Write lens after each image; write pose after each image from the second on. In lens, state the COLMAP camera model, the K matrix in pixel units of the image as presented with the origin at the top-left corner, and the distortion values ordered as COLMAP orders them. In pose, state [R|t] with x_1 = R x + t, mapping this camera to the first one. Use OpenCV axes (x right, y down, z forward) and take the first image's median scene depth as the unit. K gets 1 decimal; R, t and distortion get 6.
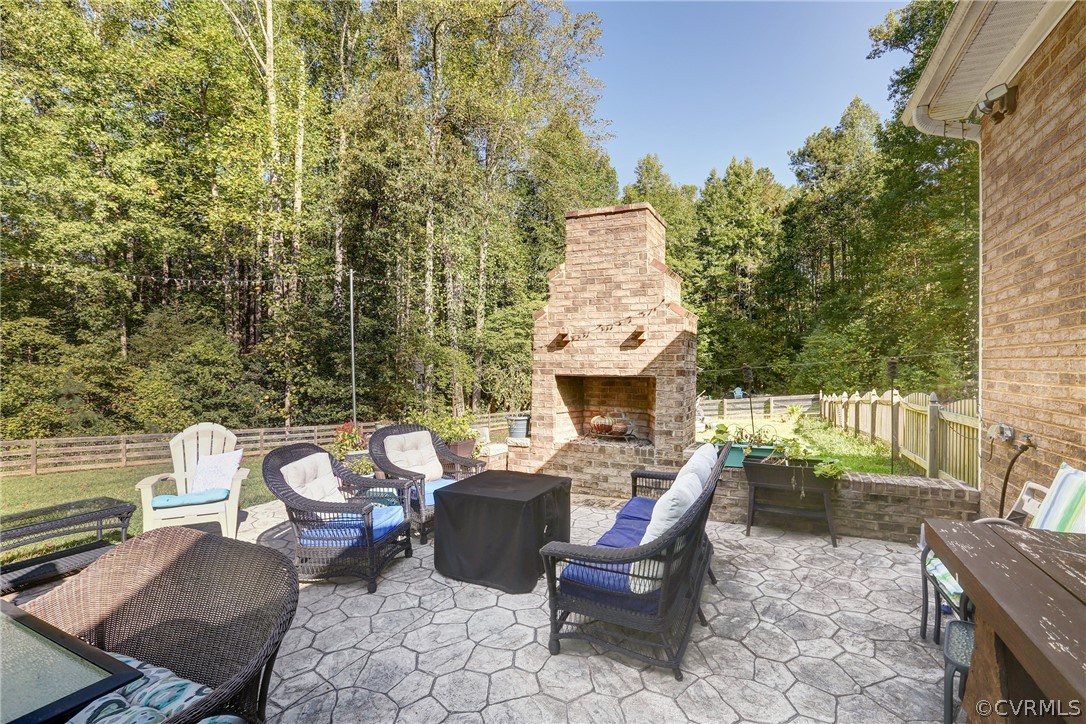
lens RADIAL K [[503.1, 0, 539.5], [0, 503.1, 354.3], [0, 0, 1]] dist [-0.061196, 0.032924]
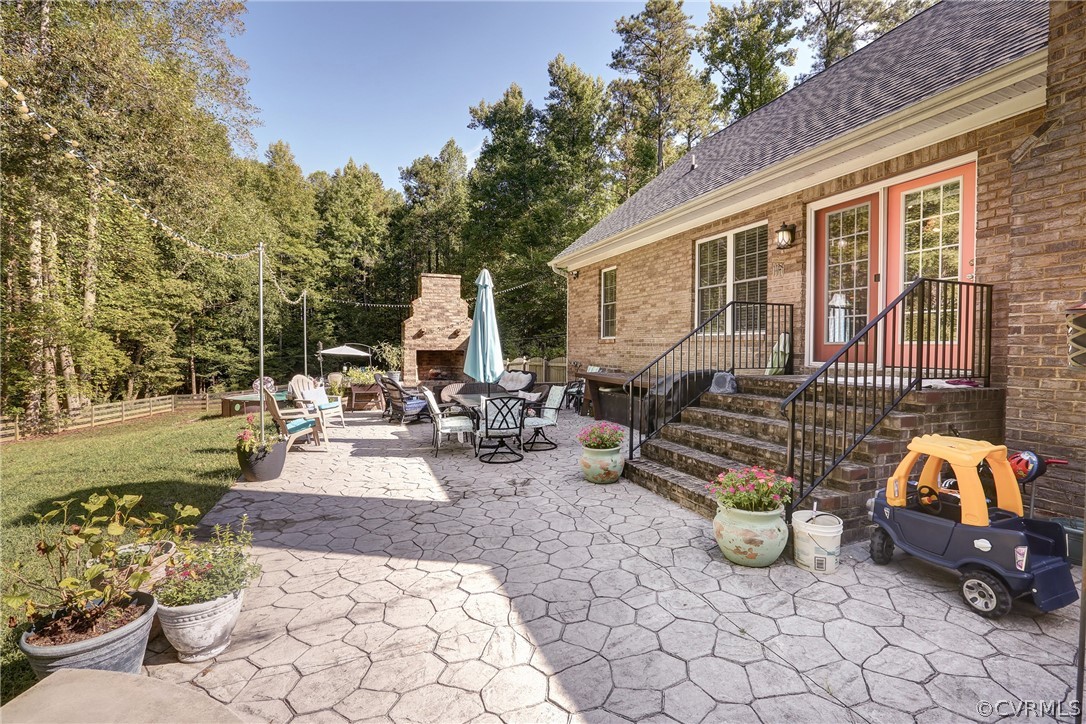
lens RADIAL K [[503.1, 0, 539.5], [0, 503.1, 354.3], [0, 0, 1]] dist [-0.061196, 0.032924]
pose [[0.700030, -0.011393, 0.714023, -1.105434], [-0.013096, 0.999500, 0.028787, -0.009299], [-0.713994, -0.029502, 0.699530, -0.837431]]
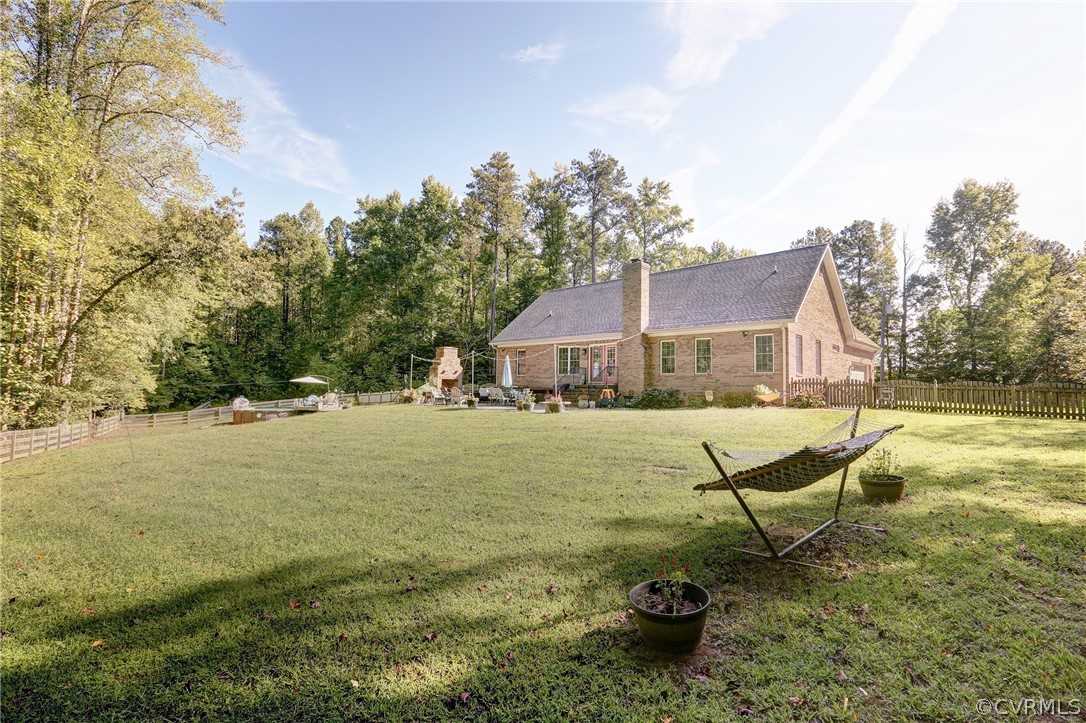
lens RADIAL K [[486.5, 0, 550.0], [0, 486.5, 356.1], [0, 0, 1]] dist [-0.002782, 0.000135]
pose [[0.326591, 0.059962, 0.943262, -4.189968], [-0.029116, 0.998150, -0.053370, 0.042855], [-0.944717, -0.010034, 0.327733, -1.604397]]
